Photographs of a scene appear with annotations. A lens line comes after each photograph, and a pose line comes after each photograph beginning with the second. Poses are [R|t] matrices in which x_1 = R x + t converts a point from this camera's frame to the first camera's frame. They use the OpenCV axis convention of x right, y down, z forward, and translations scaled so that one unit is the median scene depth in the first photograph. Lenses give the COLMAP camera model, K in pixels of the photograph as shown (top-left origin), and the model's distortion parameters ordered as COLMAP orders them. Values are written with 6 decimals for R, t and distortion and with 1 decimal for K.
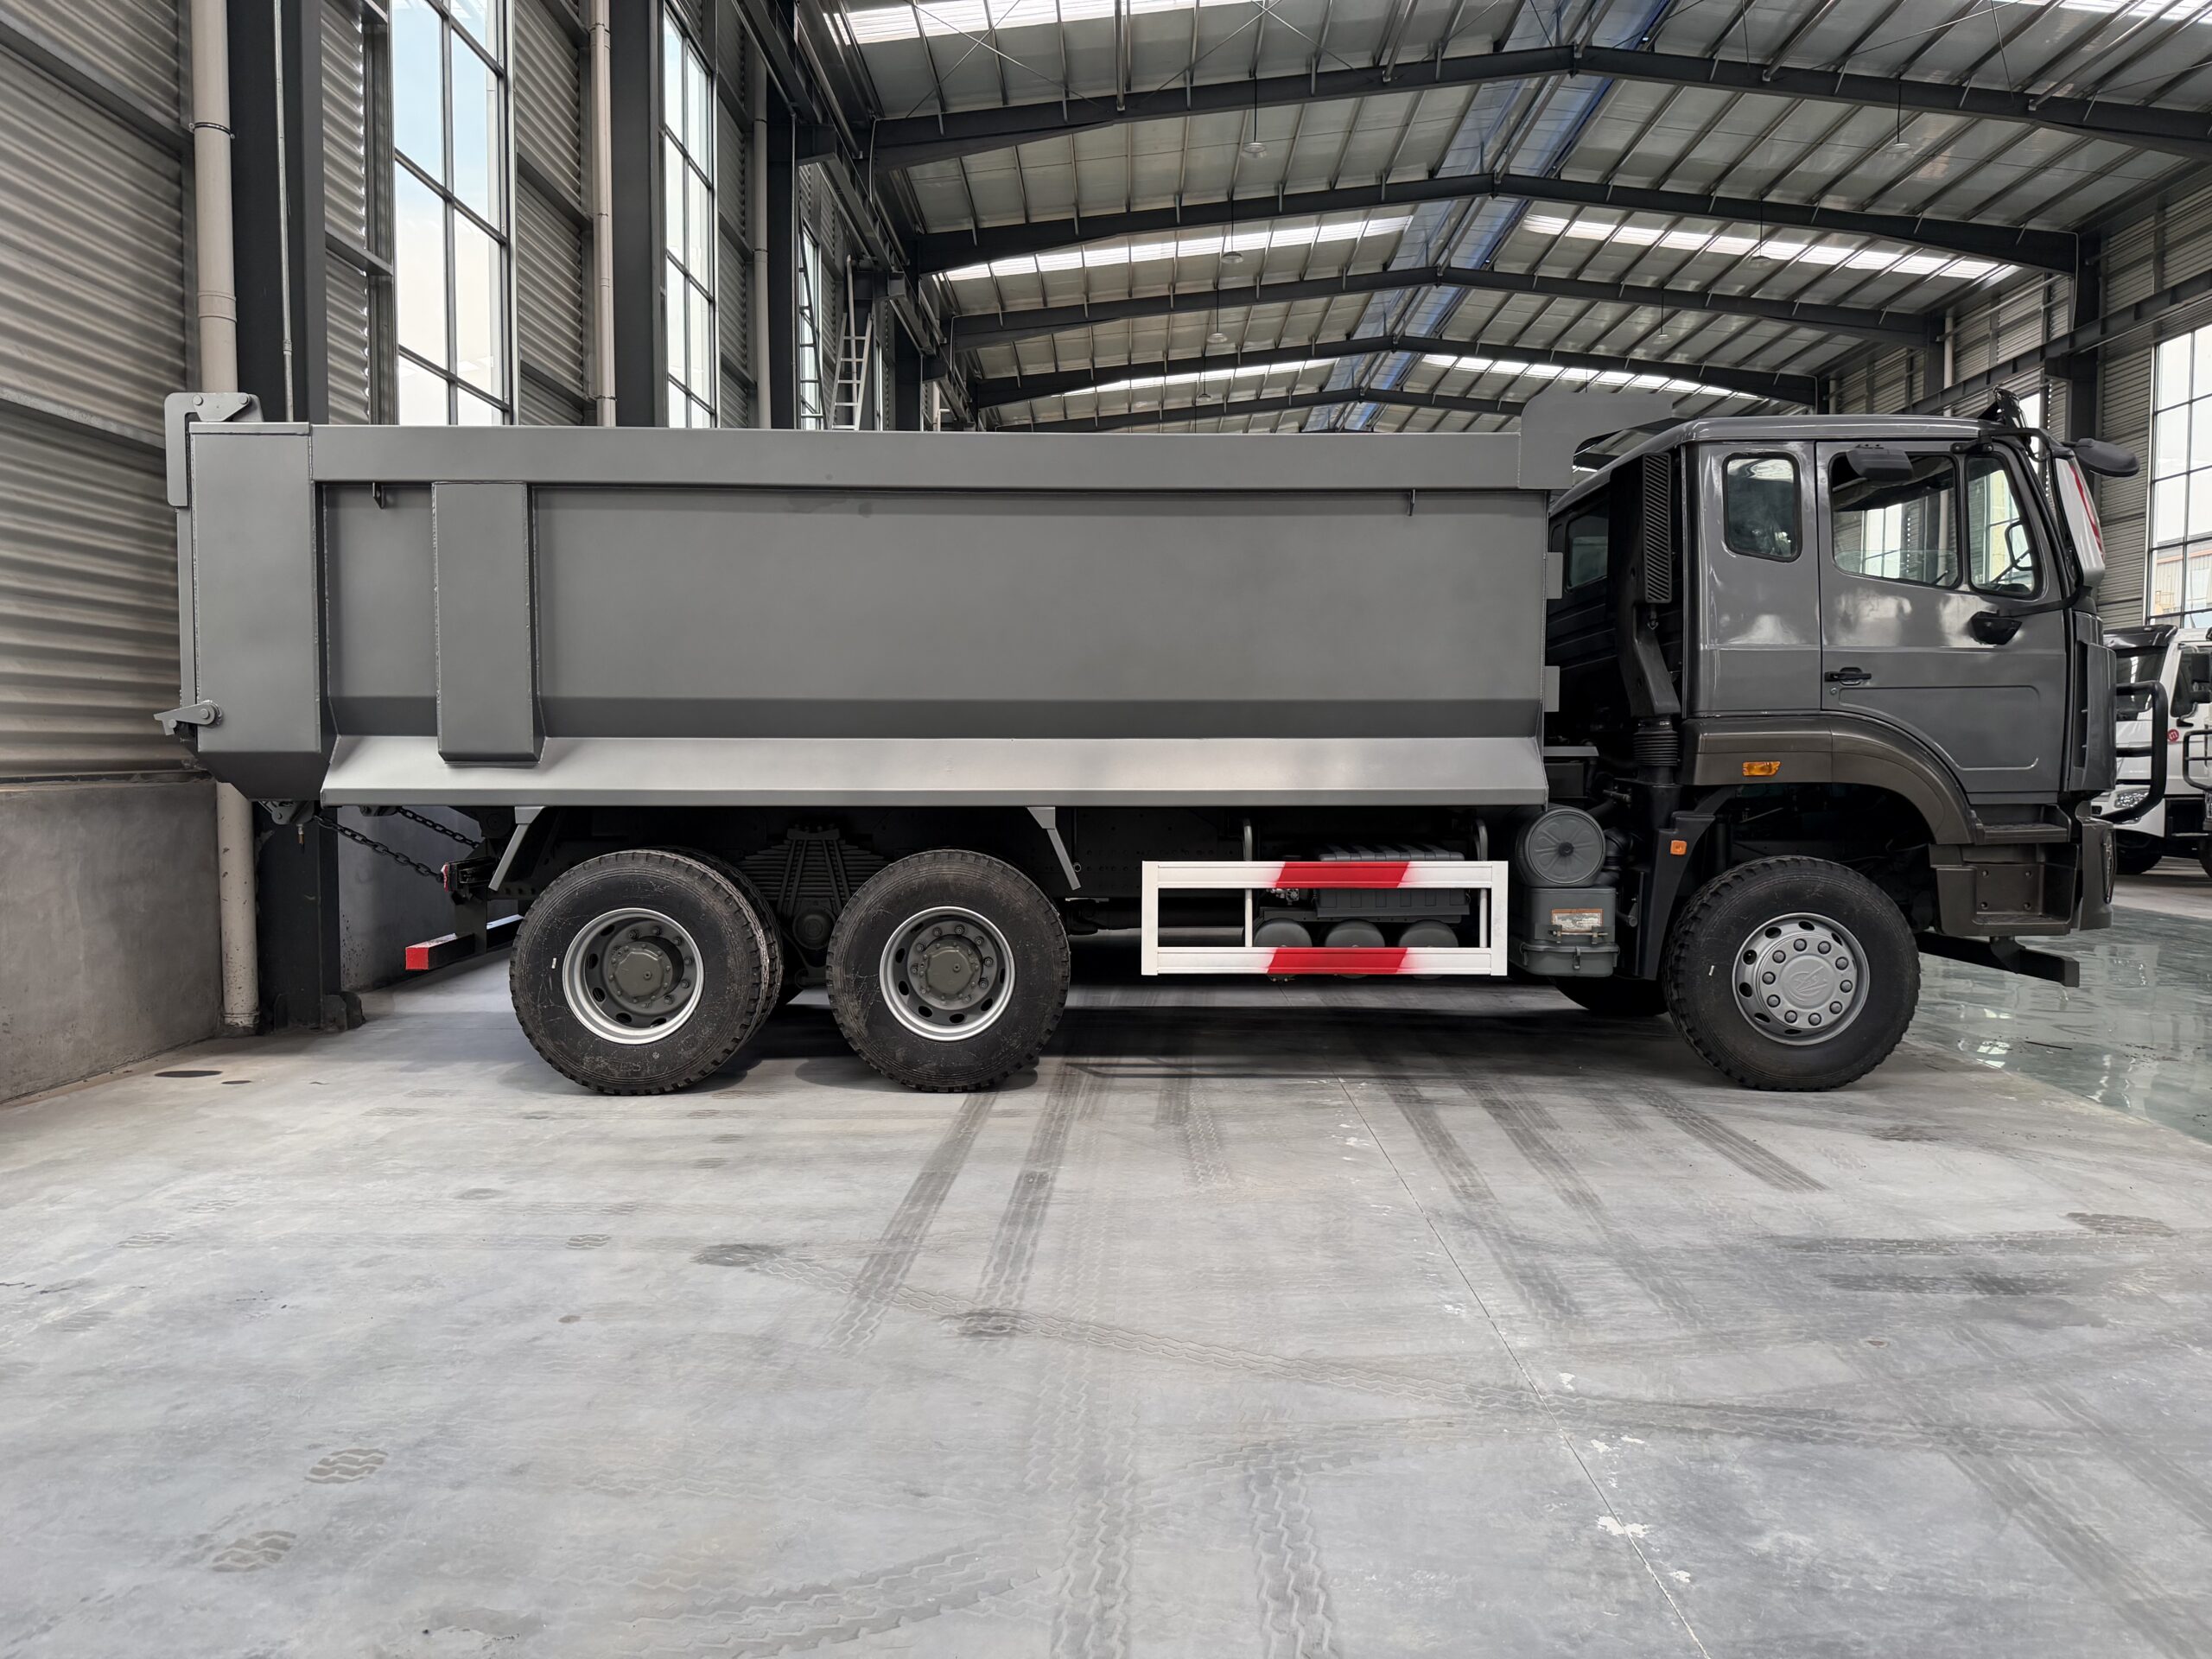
lens RADIAL K [[1542.7, 0, 1155.4], [0, 1542.7, 830.8], [0, 0, 1]] dist [0.035605, -0.001203]
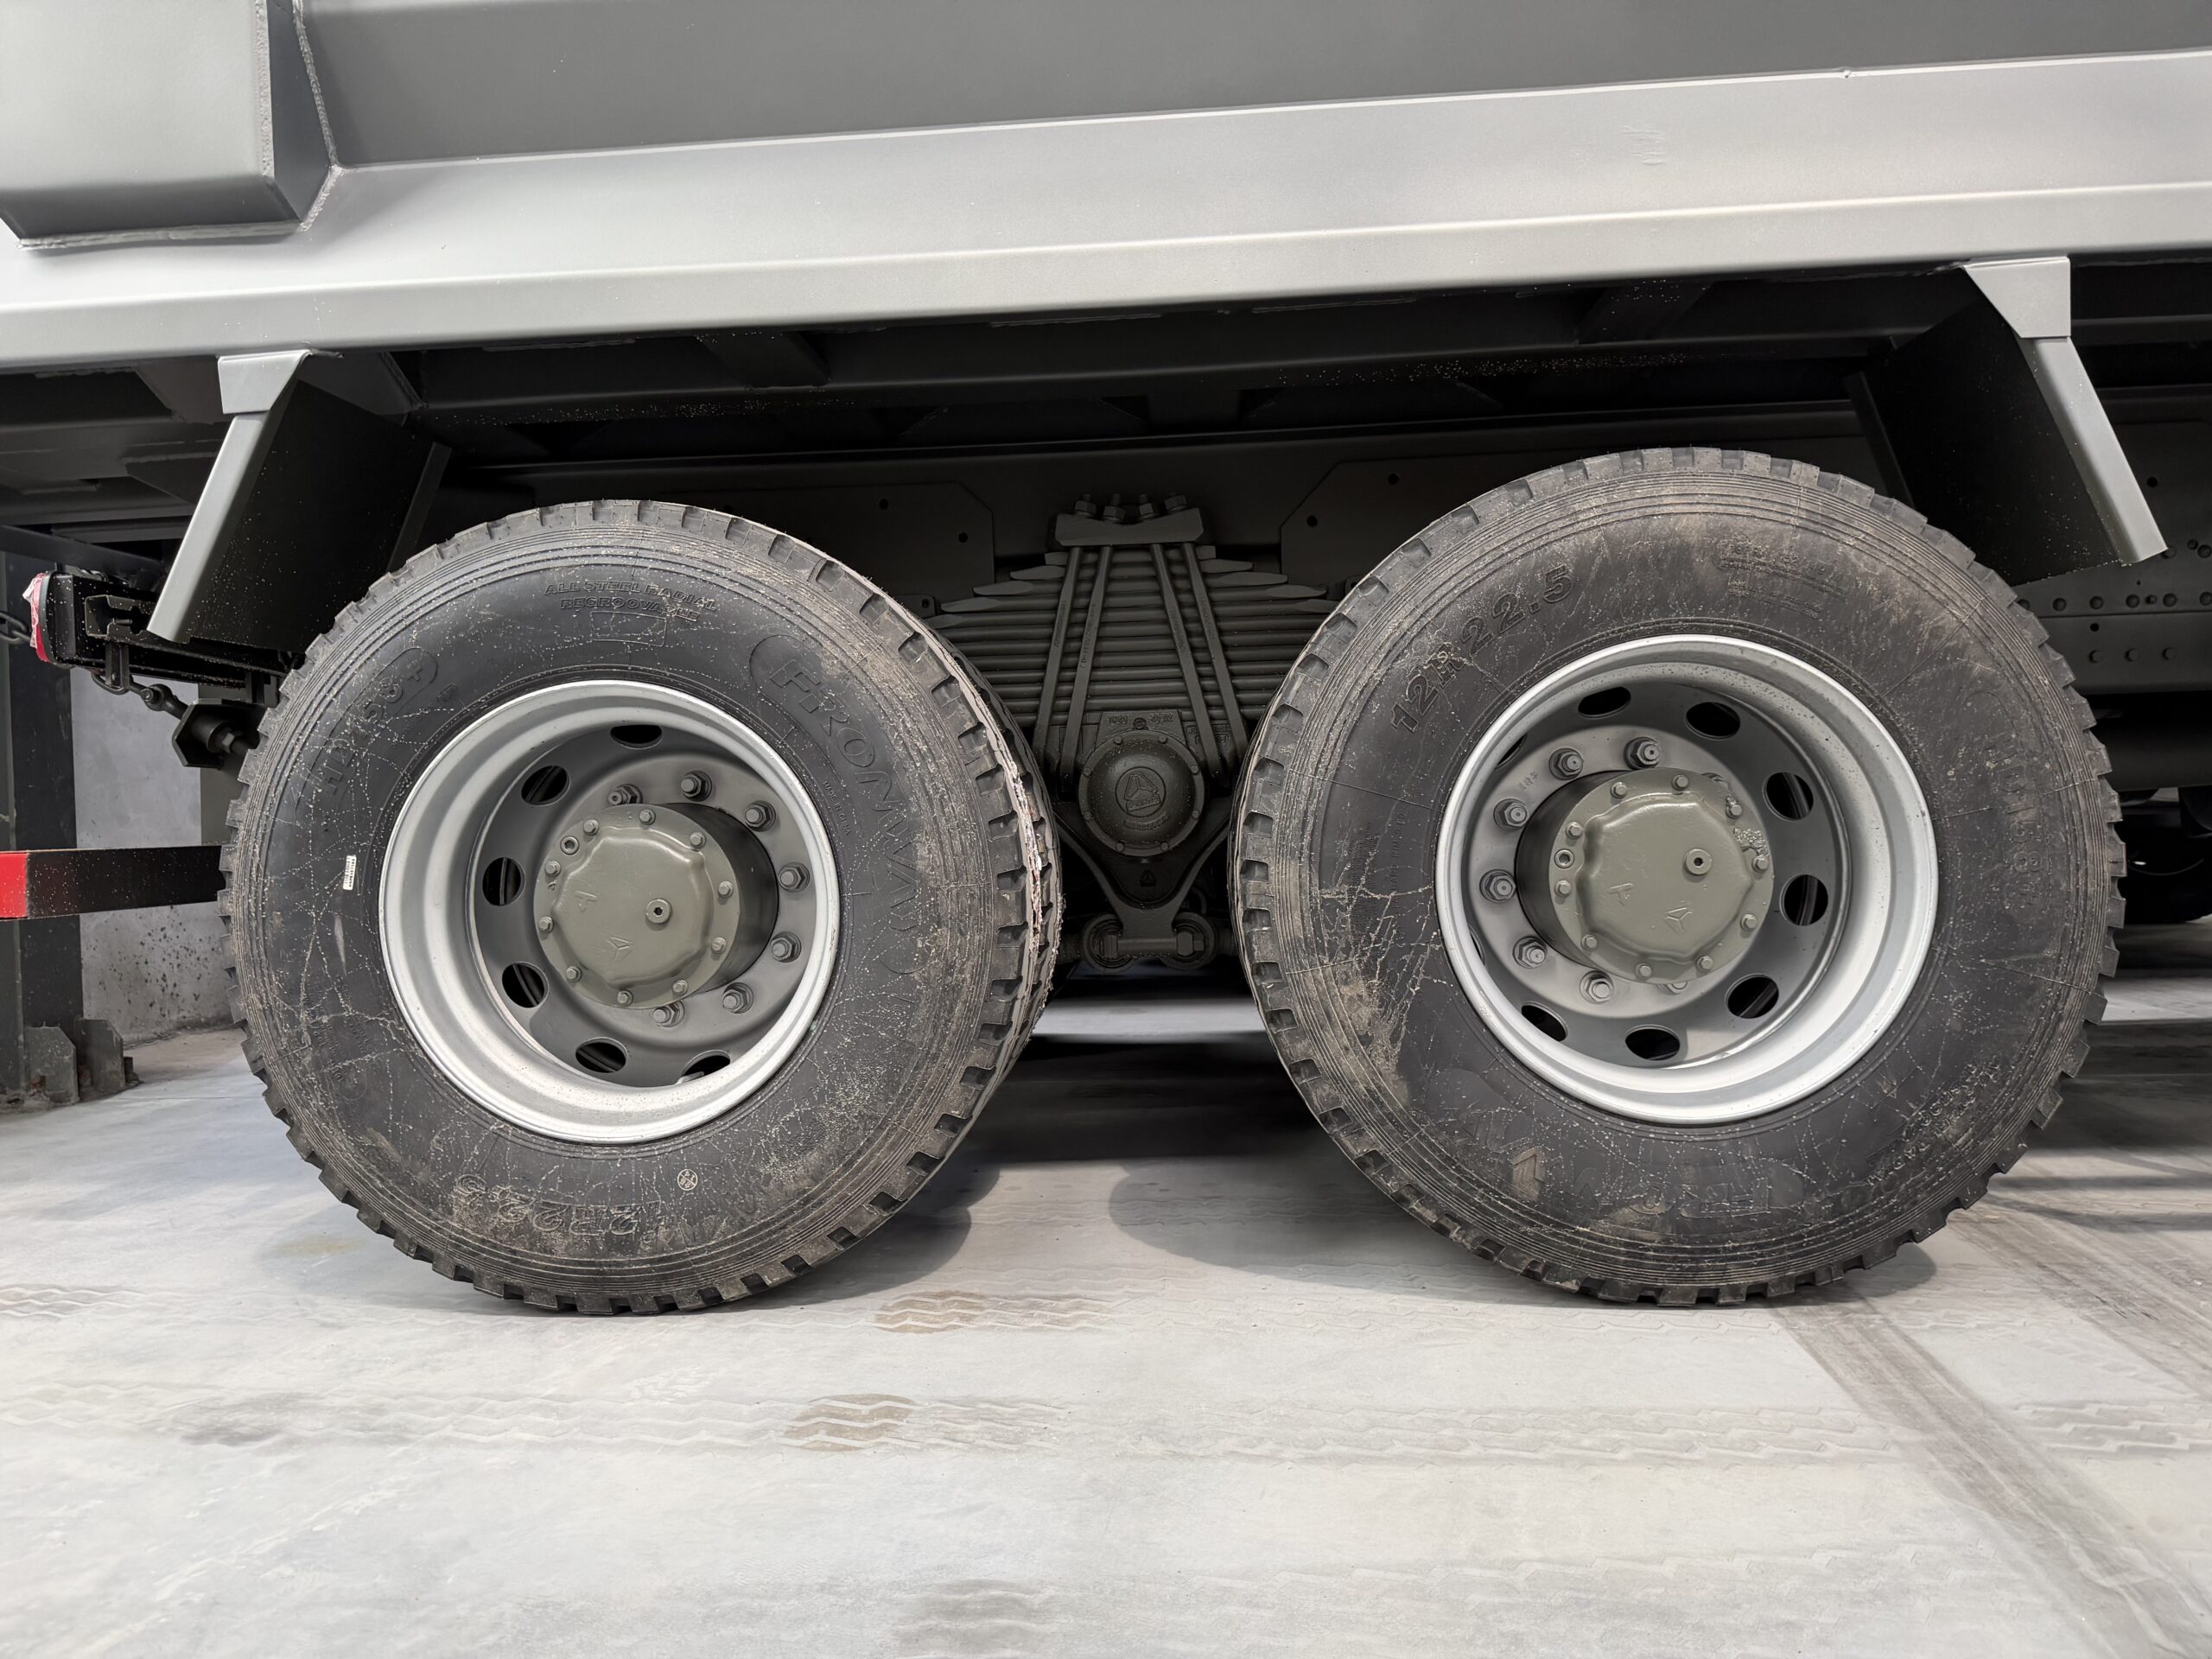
lens RADIAL K [[1542.7, 0, 1098.4], [0, 1542.7, 834.1], [0, 0, 1]] dist [0.035605, -0.001203]
pose [[0.992970, -0.032603, -0.113786, -0.206685], [0.028597, 0.998919, -0.036658, 0.091415], [0.114858, 0.033147, 0.992829, 0.706606]]
